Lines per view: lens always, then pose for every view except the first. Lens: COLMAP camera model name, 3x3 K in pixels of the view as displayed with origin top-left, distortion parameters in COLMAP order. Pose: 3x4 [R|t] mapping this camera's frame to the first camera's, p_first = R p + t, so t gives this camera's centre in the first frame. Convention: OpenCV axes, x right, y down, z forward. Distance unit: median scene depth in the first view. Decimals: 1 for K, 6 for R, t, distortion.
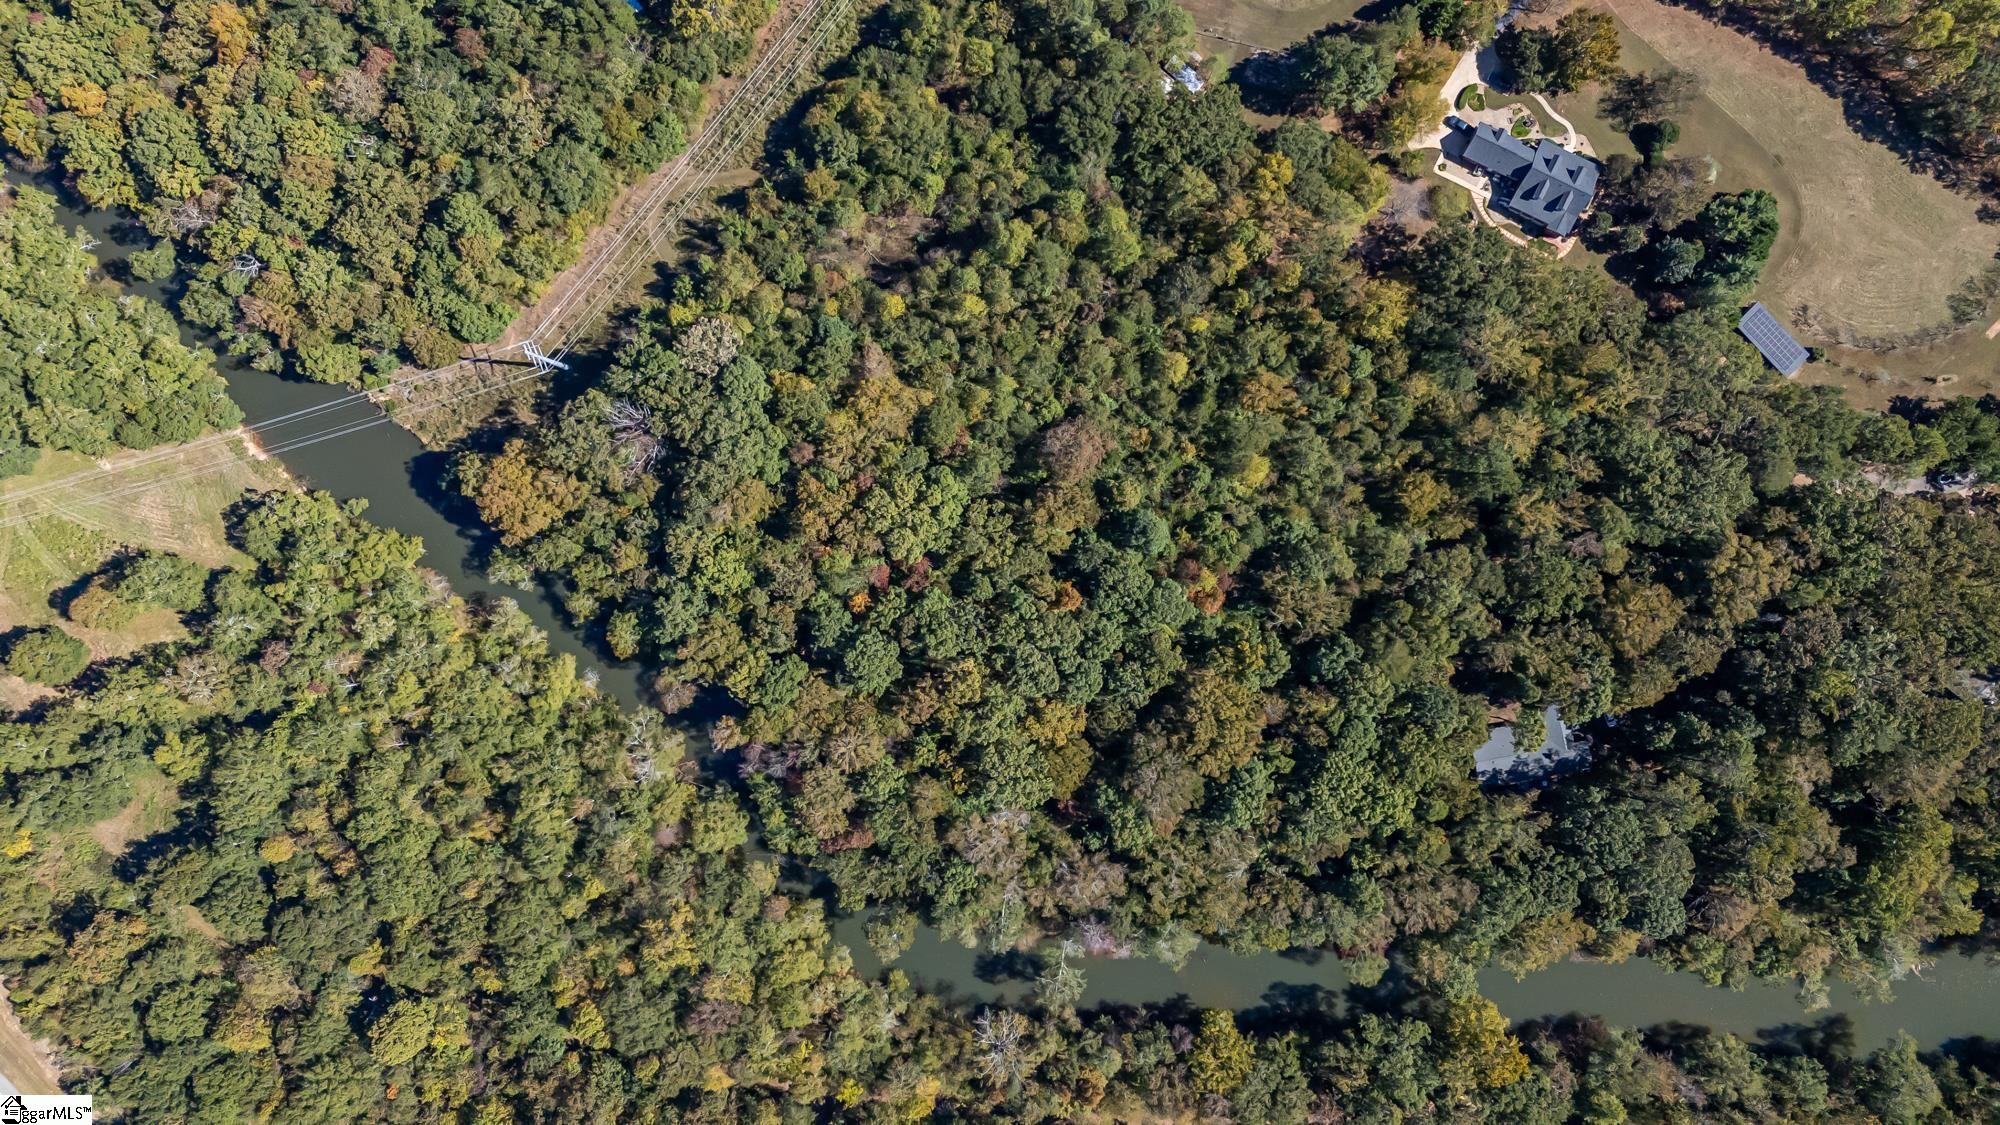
lens RADIAL K [[1417.0, 0, 998.4], [0, 1417.0, 563.6], [0, 0, 1]] dist [0.060815, -0.021567]
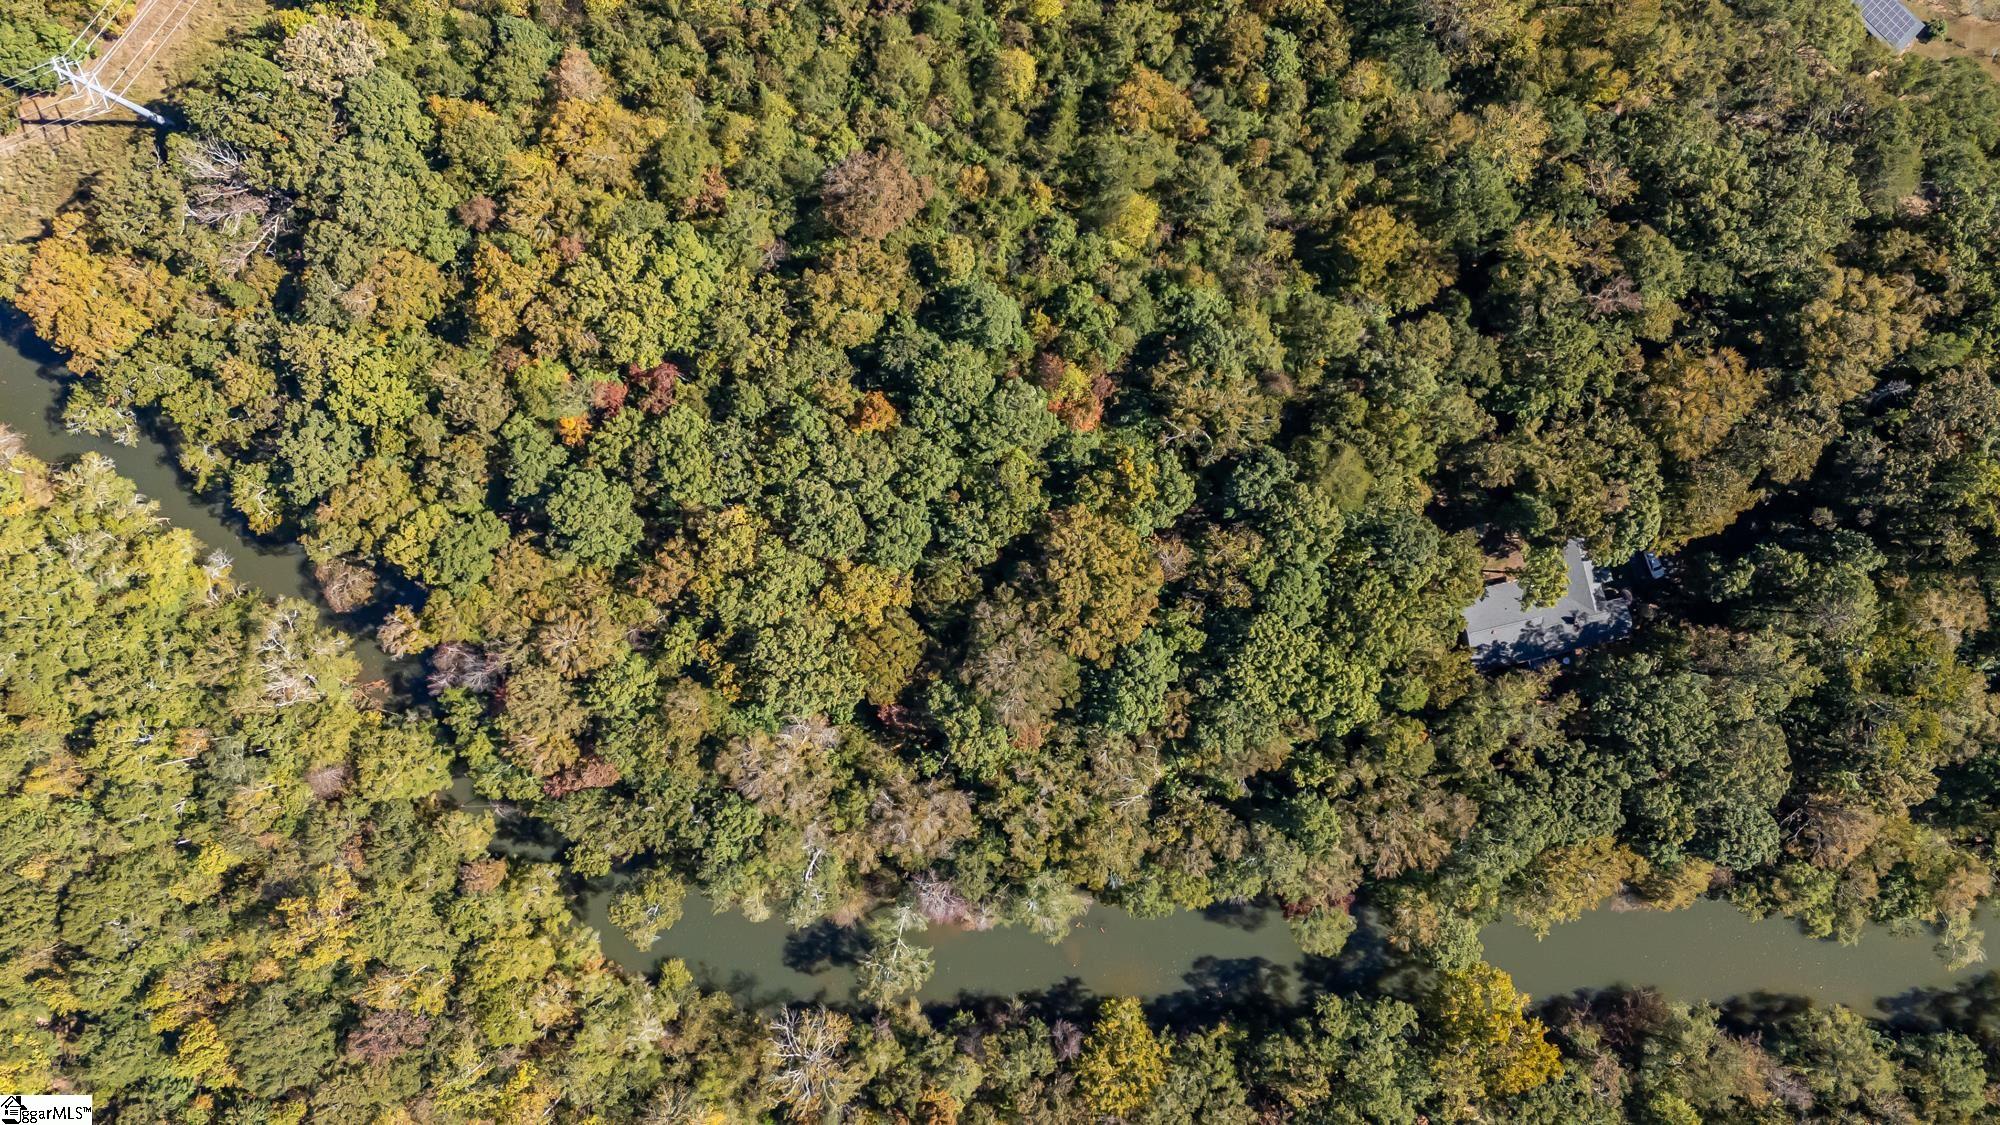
lens RADIAL K [[1417.0, 0, 999.0], [0, 1417.0, 561.7], [0, 0, 1]] dist [0.060815, -0.021567]
pose [[0.999397, -0.034726, 0.000867, 0.106166], [0.034730, 0.999380, -0.005753, 0.102858], [-0.000667, 0.005780, 0.999983, 0.303033]]
